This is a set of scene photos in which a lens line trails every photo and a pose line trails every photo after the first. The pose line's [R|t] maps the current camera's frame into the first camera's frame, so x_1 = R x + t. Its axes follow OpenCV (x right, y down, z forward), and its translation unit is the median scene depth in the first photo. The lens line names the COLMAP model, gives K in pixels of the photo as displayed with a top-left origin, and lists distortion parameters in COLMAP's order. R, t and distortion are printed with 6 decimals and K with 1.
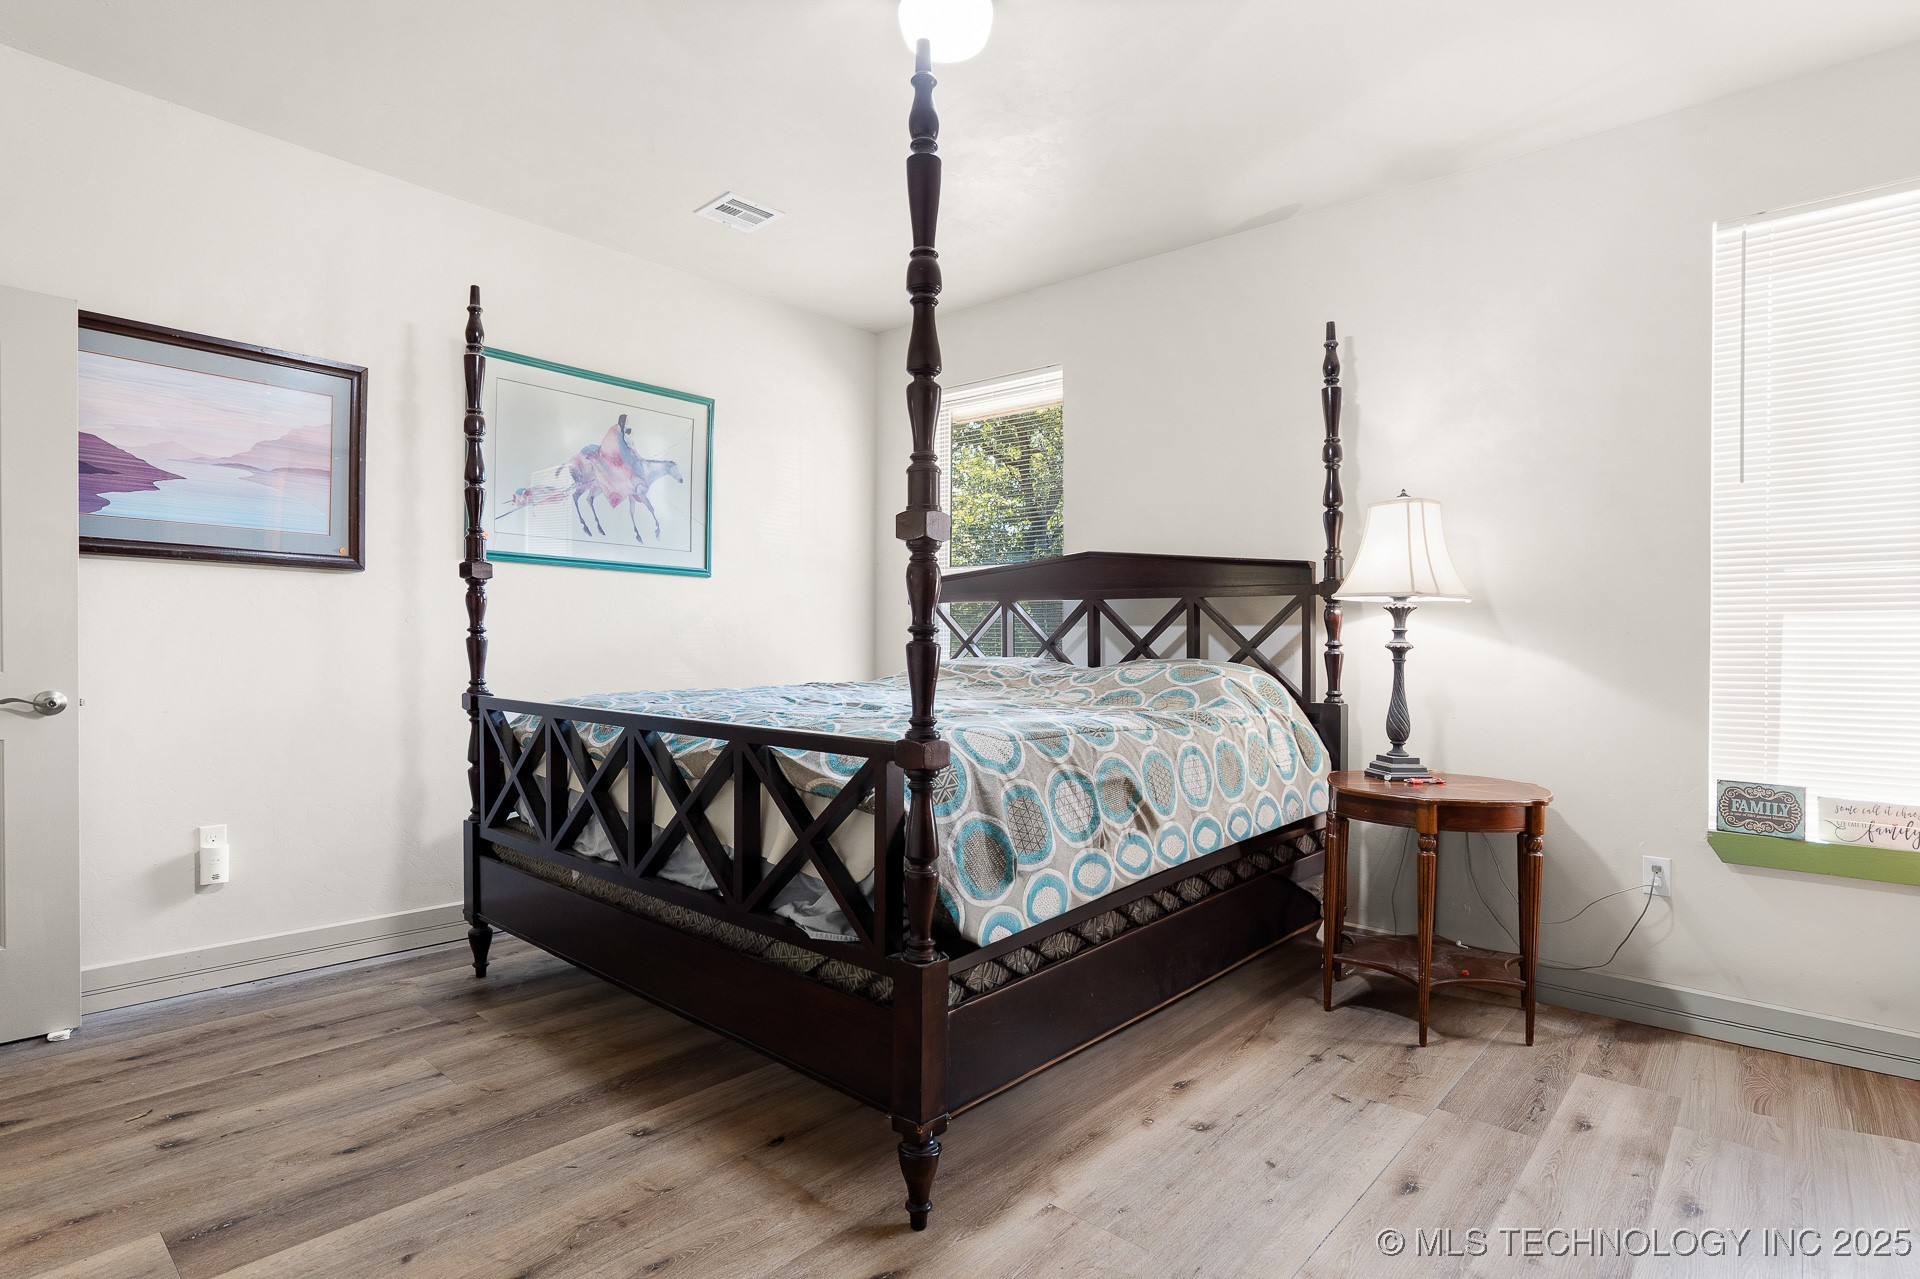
lens RADIAL K [[964.1, 0, 943.7], [0, 964.1, 657.0], [0, 0, 1]] dist [-0.049037, 0.023347]
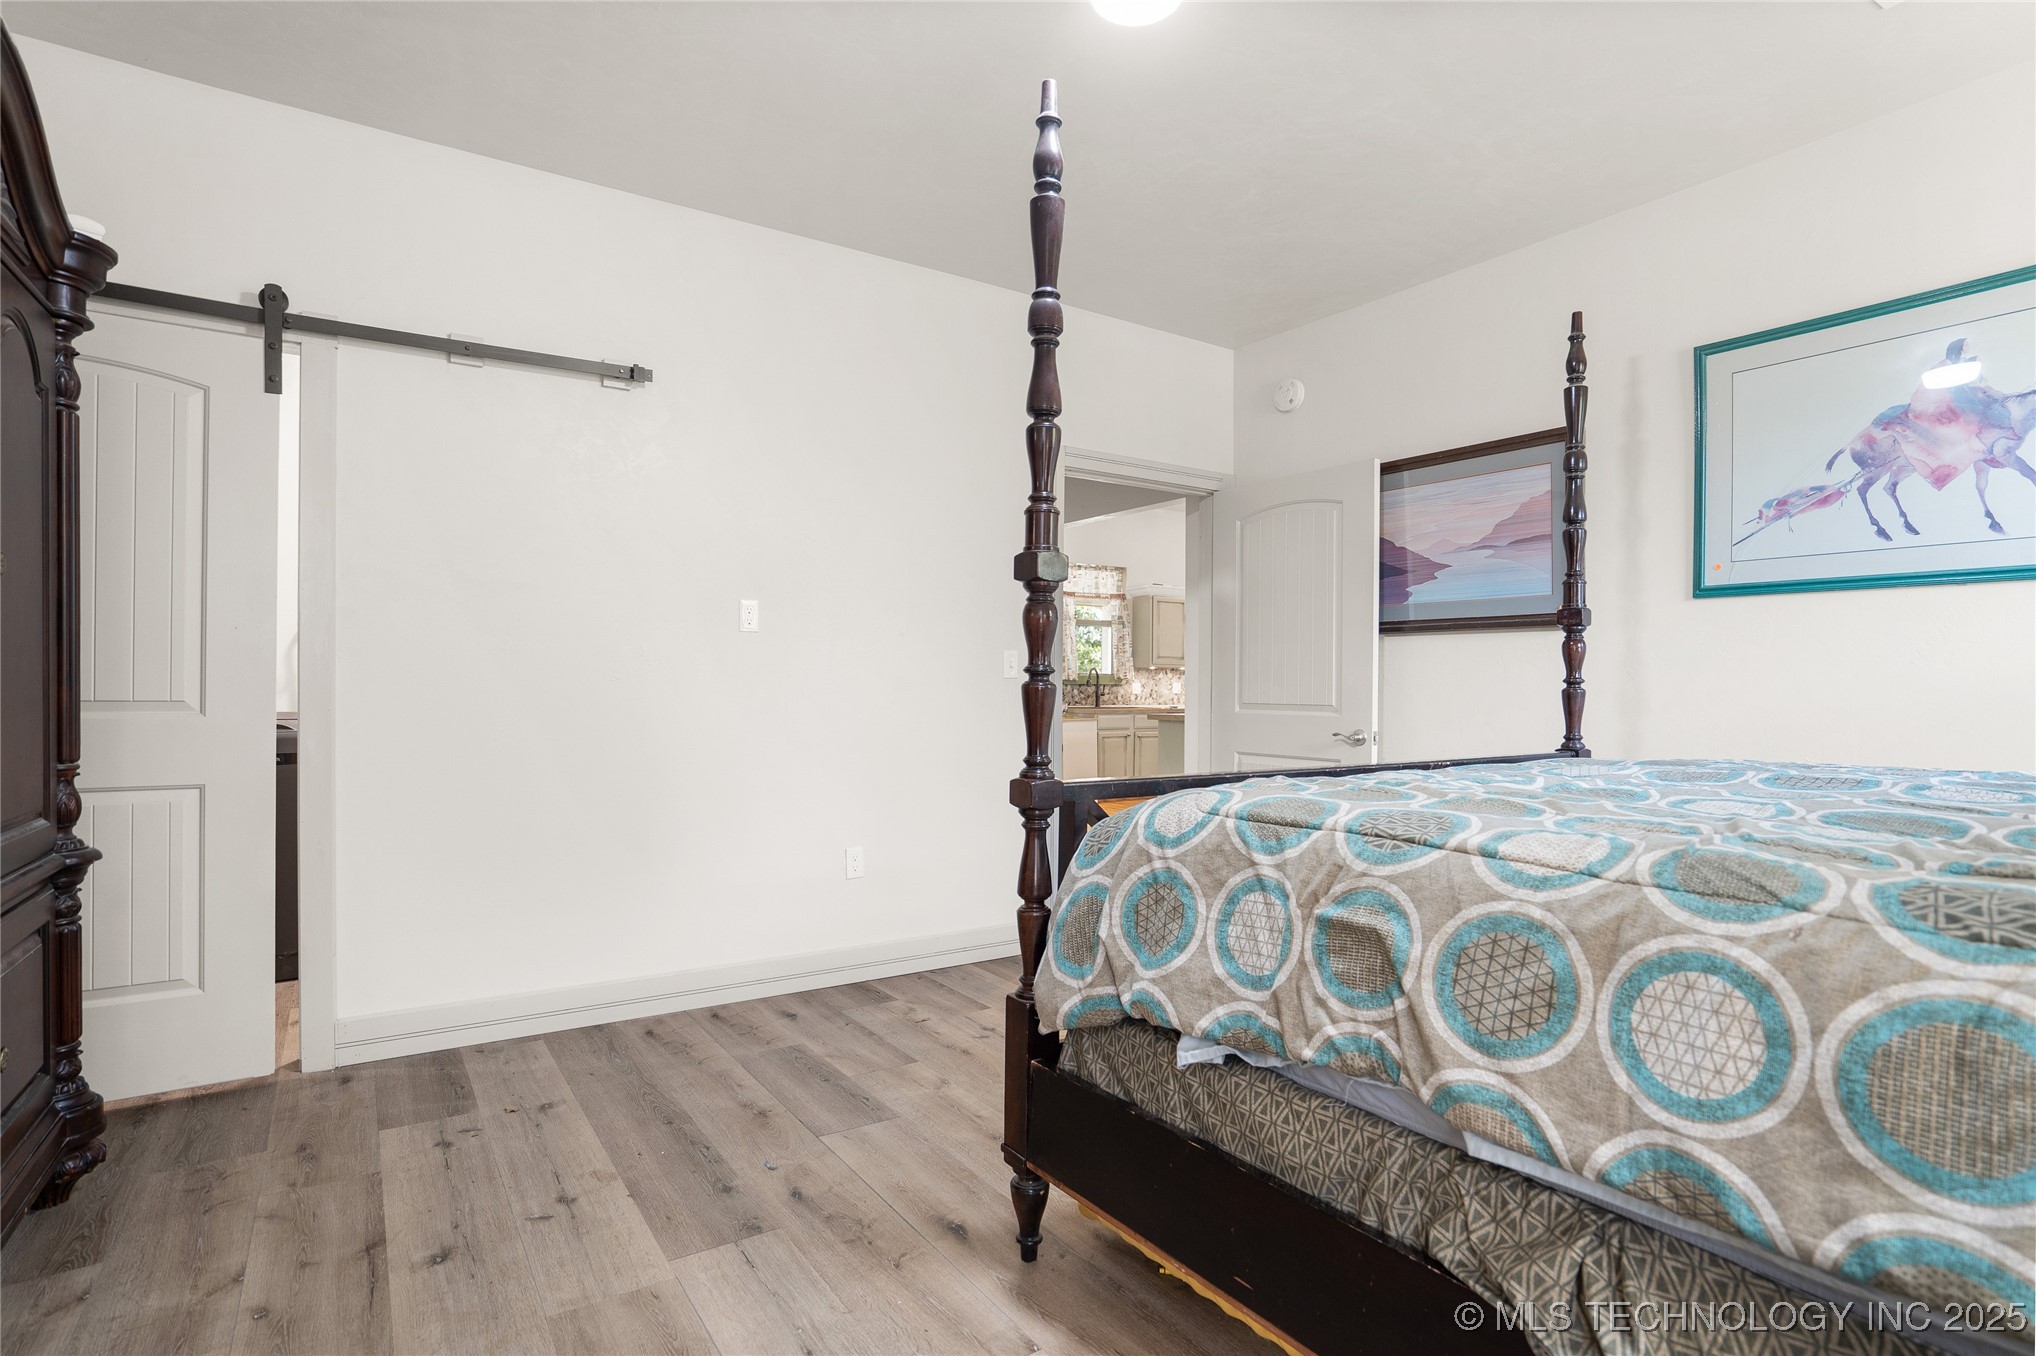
lens RADIAL K [[1022.3, 0, 1016.8], [0, 1022.3, 688.5], [0, 0, 1]] dist [-0.049037, 0.023347]
pose [[-0.245027, -0.015886, -0.969386, 0.595606], [-0.022732, 0.999685, -0.010636, 0.001529], [0.969250, 0.019430, -0.245310, 0.717242]]
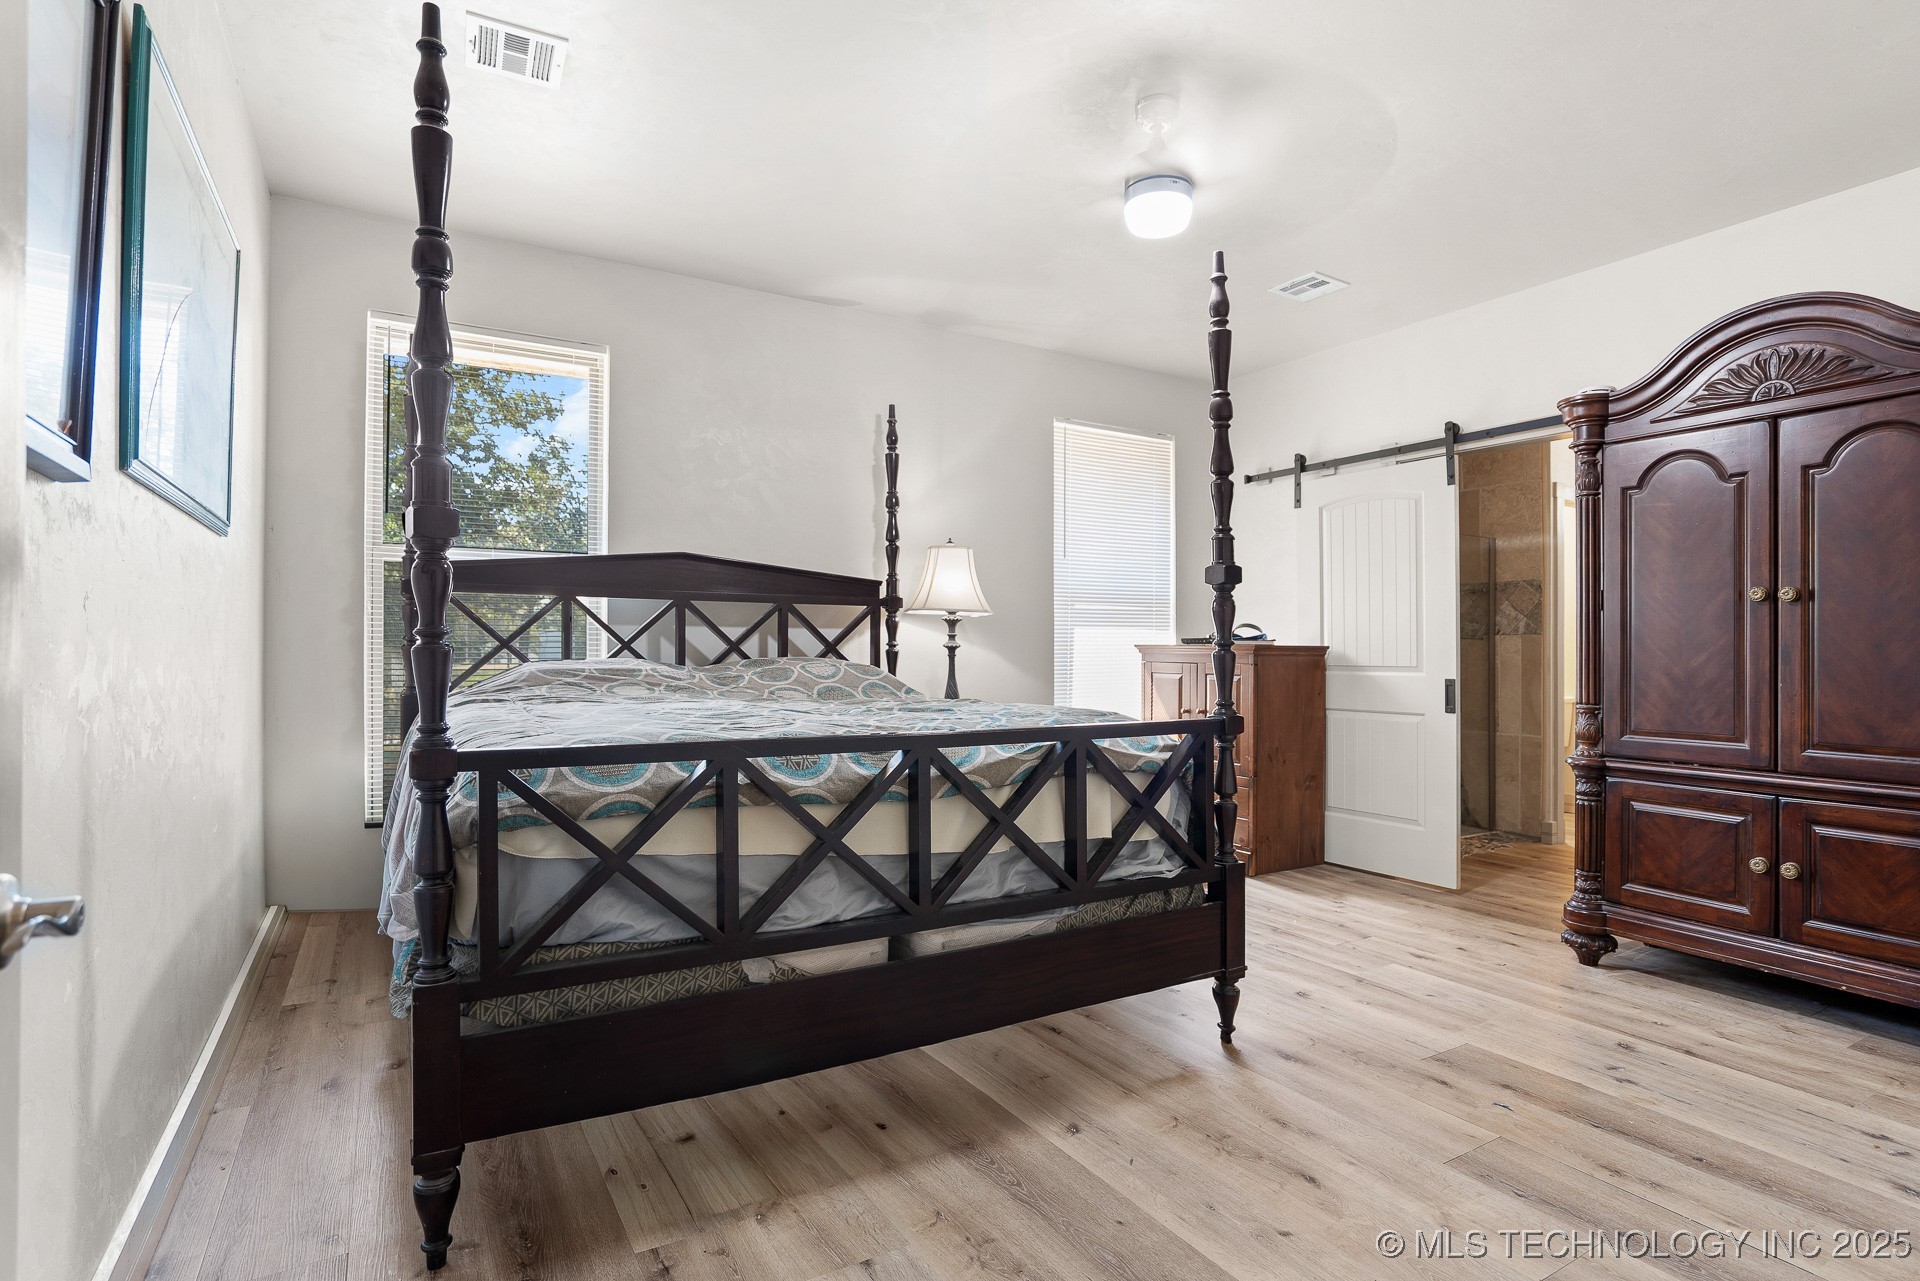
lens RADIAL K [[964.1, 0, 945.3], [0, 964.1, 629.1], [0, 0, 1]] dist [-0.049037, 0.023347]
pose [[0.303464, 0.006422, 0.952821, -0.920306], [0.008321, 0.999921, -0.009390, -0.022570], [-0.952807, 0.010777, 0.303386, 0.554399]]
